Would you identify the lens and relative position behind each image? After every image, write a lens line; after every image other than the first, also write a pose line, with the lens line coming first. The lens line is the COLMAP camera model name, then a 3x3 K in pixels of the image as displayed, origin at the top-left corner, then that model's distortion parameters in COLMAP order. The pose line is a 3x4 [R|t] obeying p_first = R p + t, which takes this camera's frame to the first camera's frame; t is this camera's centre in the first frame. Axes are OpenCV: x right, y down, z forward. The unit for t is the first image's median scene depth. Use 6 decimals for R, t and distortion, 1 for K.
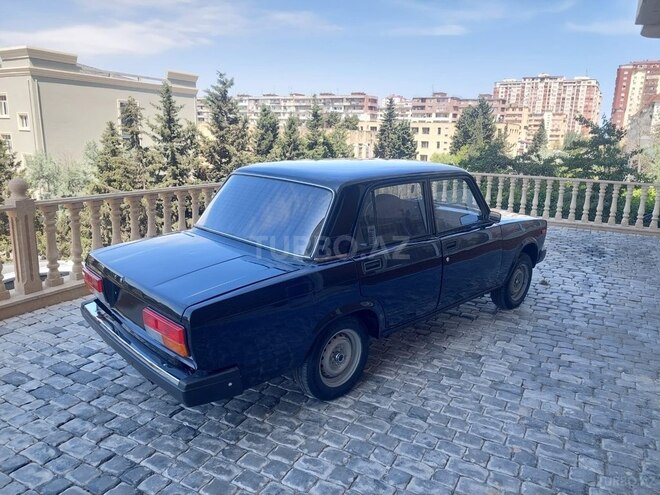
lens RADIAL K [[452.4, 0, 342.8], [0, 452.4, 243.3], [0, 0, 1]] dist [0.080947, -0.069756]
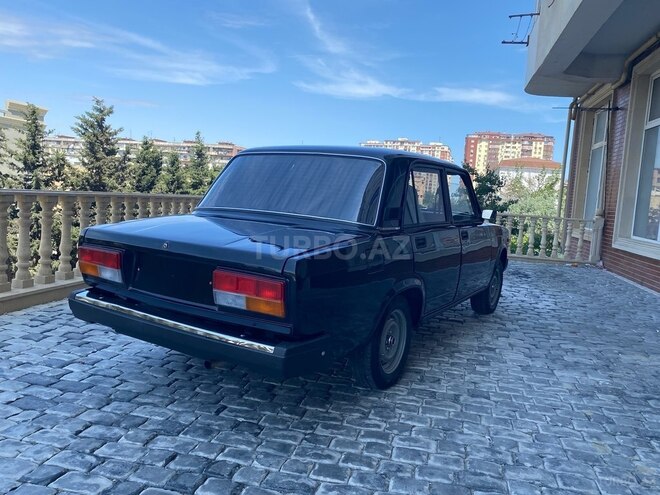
lens RADIAL K [[478.3, 0, 330.0], [0, 478.3, 247.5], [0, 0, 1]] dist [0.043948, -0.045590]
pose [[0.967827, 0.006562, 0.251530, -0.257947], [0.021743, 0.993740, -0.109584, 0.115652], [-0.250675, 0.111527, 0.961626, 0.055841]]
